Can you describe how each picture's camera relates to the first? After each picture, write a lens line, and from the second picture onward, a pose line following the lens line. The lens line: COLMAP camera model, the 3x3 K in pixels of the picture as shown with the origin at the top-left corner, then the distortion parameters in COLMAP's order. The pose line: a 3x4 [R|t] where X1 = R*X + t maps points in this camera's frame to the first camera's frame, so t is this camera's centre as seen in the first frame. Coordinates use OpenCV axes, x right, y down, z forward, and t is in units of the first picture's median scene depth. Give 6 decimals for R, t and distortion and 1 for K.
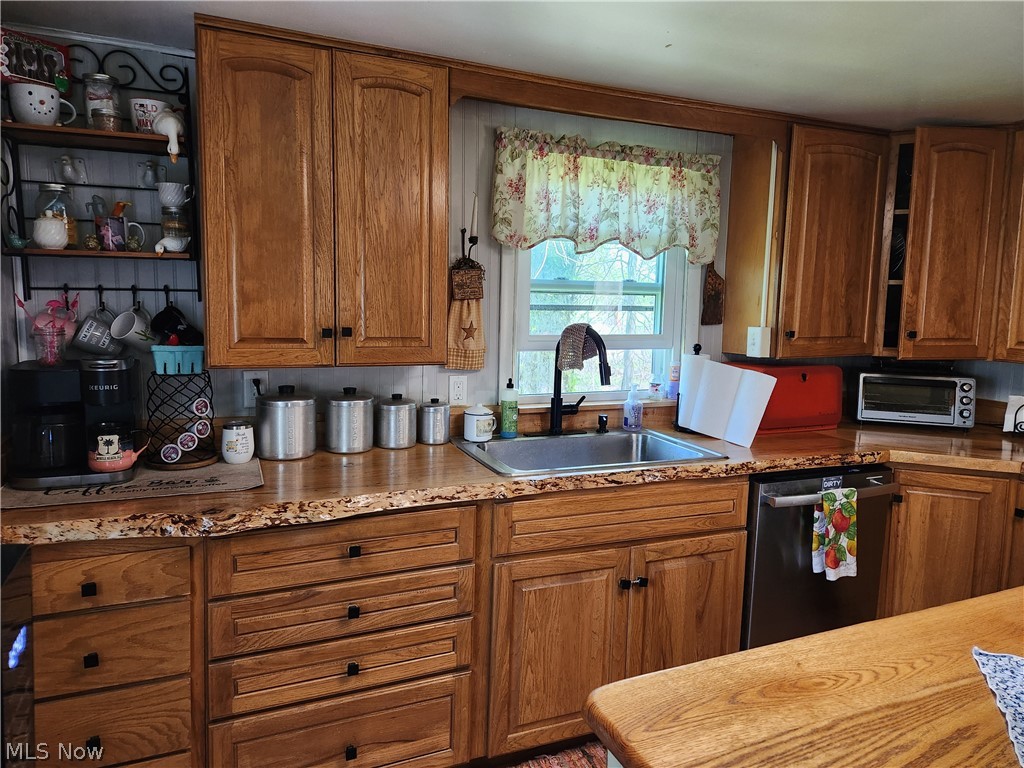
lens RADIAL K [[679.0, 0, 521.4], [0, 679.0, 373.6], [0, 0, 1]] dist [0.075186, -0.063339]
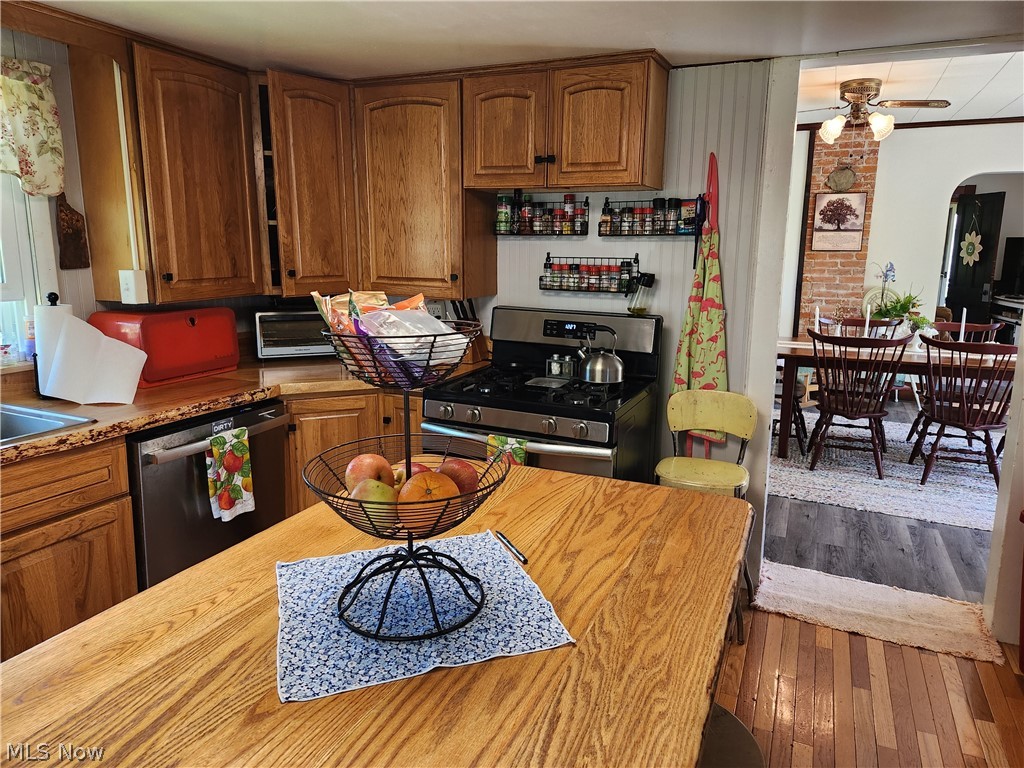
lens RADIAL K [[679.0, 0, 521.0], [0, 679.0, 372.1], [0, 0, 1]] dist [0.075186, -0.063339]
pose [[0.733882, -0.136315, 0.665459, 0.112179], [0.079363, 0.990155, 0.115304, 0.000560], [-0.674625, -0.031807, 0.737475, -0.024128]]
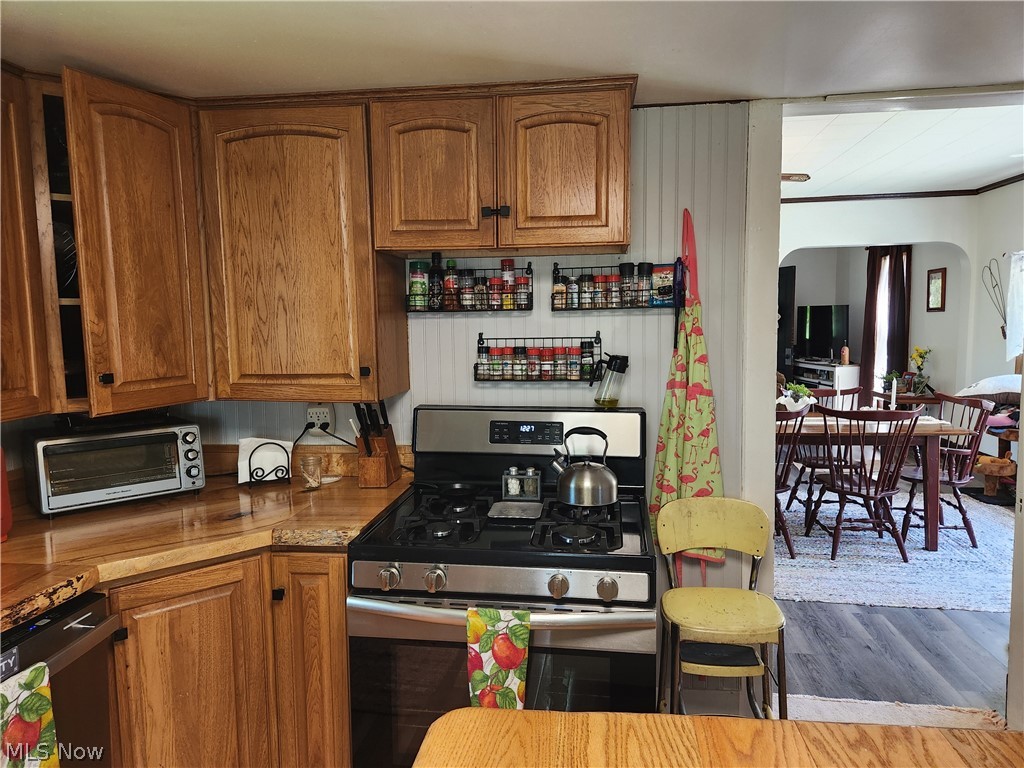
lens RADIAL K [[679.0, 0, 517.6], [0, 679.0, 381.6], [0, 0, 1]] dist [0.075186, -0.063339]
pose [[0.505482, -0.105466, 0.856367, 0.206914], [0.120970, 0.991361, 0.050687, -0.043303], [-0.854315, 0.077973, 0.513874, 0.338547]]
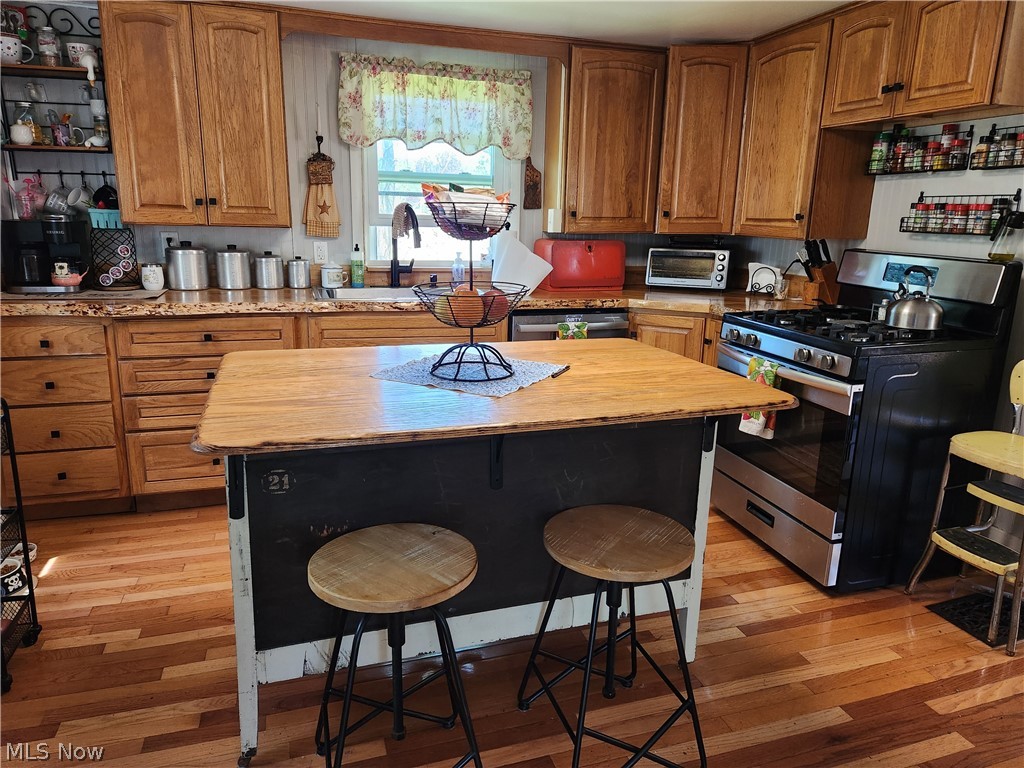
lens RADIAL K [[679.0, 0, 508.9], [0, 679.0, 376.2], [0, 0, 1]] dist [0.075186, -0.063339]
pose [[0.994614, 0.023223, -0.101014, 0.449384], [-0.010981, 0.992701, 0.120102, 0.106476], [0.103066, -0.118346, 0.987609, -0.384381]]
